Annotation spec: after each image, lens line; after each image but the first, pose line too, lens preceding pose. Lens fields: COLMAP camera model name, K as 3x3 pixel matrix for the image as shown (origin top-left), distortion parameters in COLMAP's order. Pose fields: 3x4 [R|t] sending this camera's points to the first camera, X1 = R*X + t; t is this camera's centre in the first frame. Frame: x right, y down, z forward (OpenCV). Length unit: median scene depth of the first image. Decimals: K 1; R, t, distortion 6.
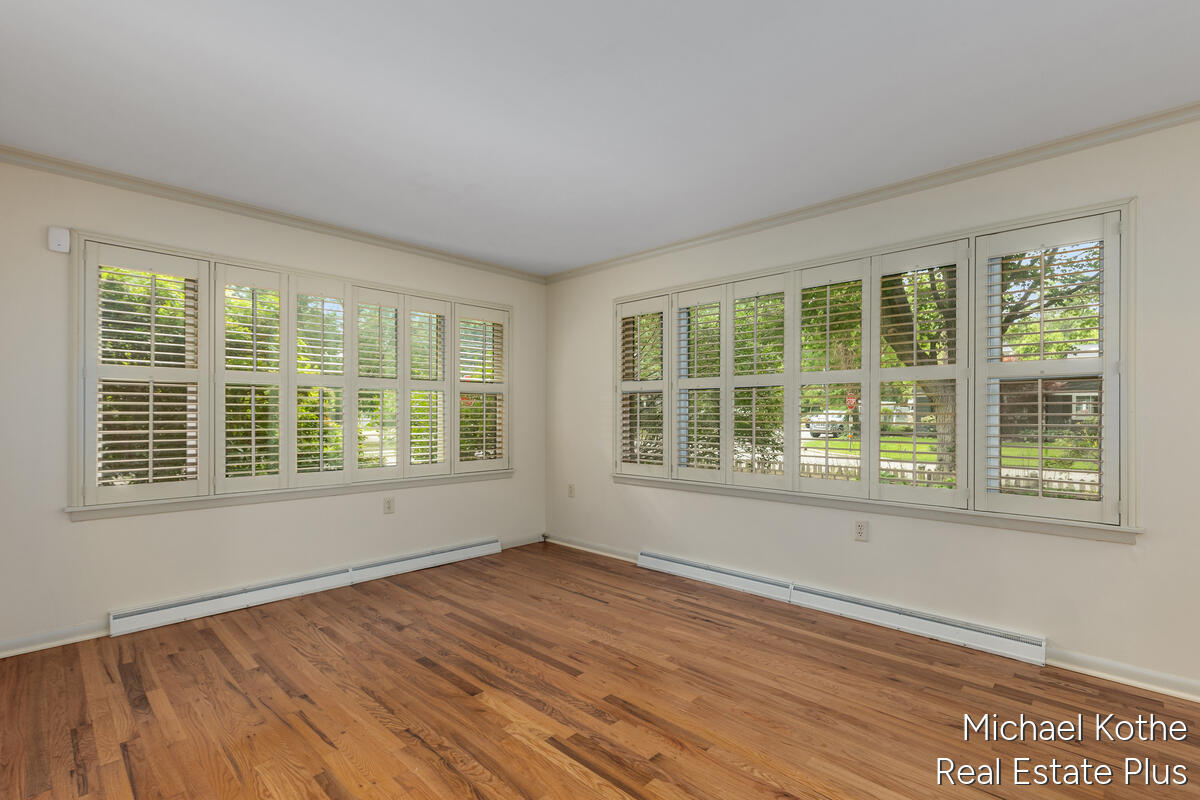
lens RADIAL K [[538.5, 0, 603.9], [0, 538.5, 409.7], [0, 0, 1]] dist [0.000386, 0.000202]
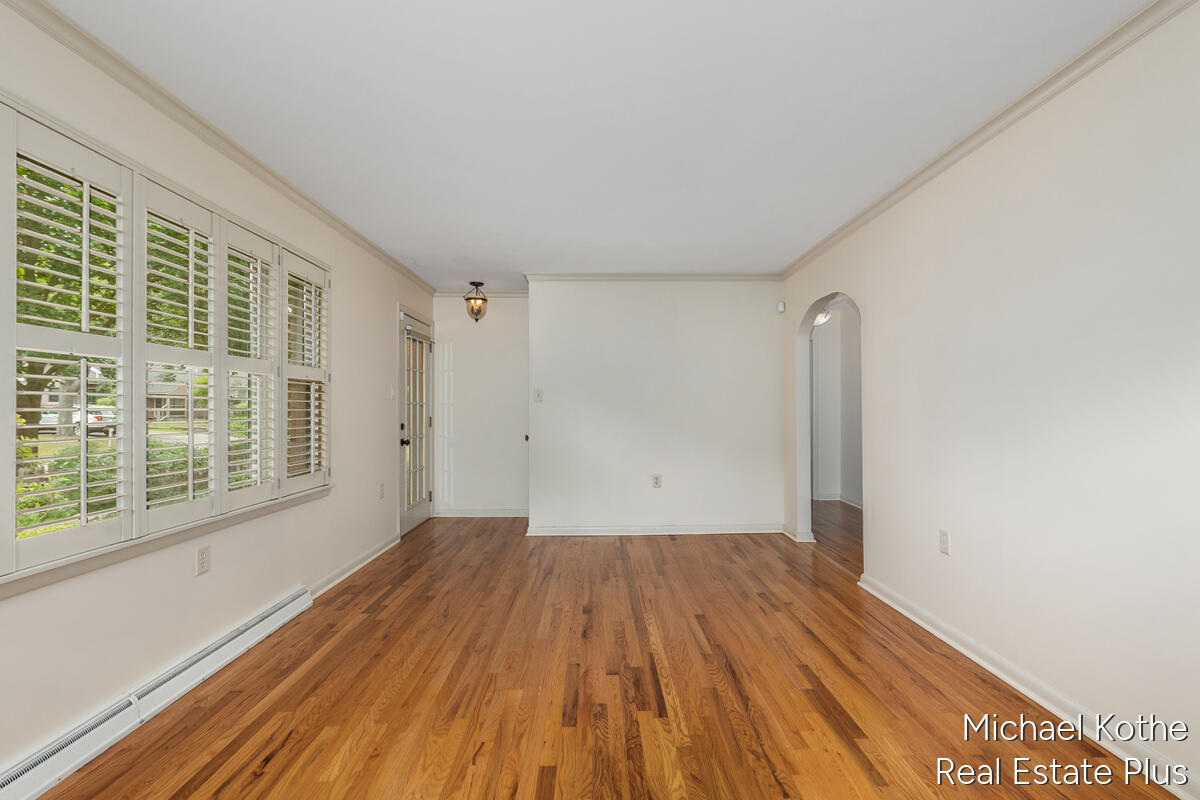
lens RADIAL K [[538.5, 0, 604.5], [0, 538.5, 404.5], [0, 0, 1]] dist [0.000386, 0.000202]
pose [[-0.698022, 0.004047, 0.716065, -0.691160], [-0.006867, 0.999900, -0.012346, 0.006724], [-0.716044, -0.013535, -0.697924, 1.613942]]
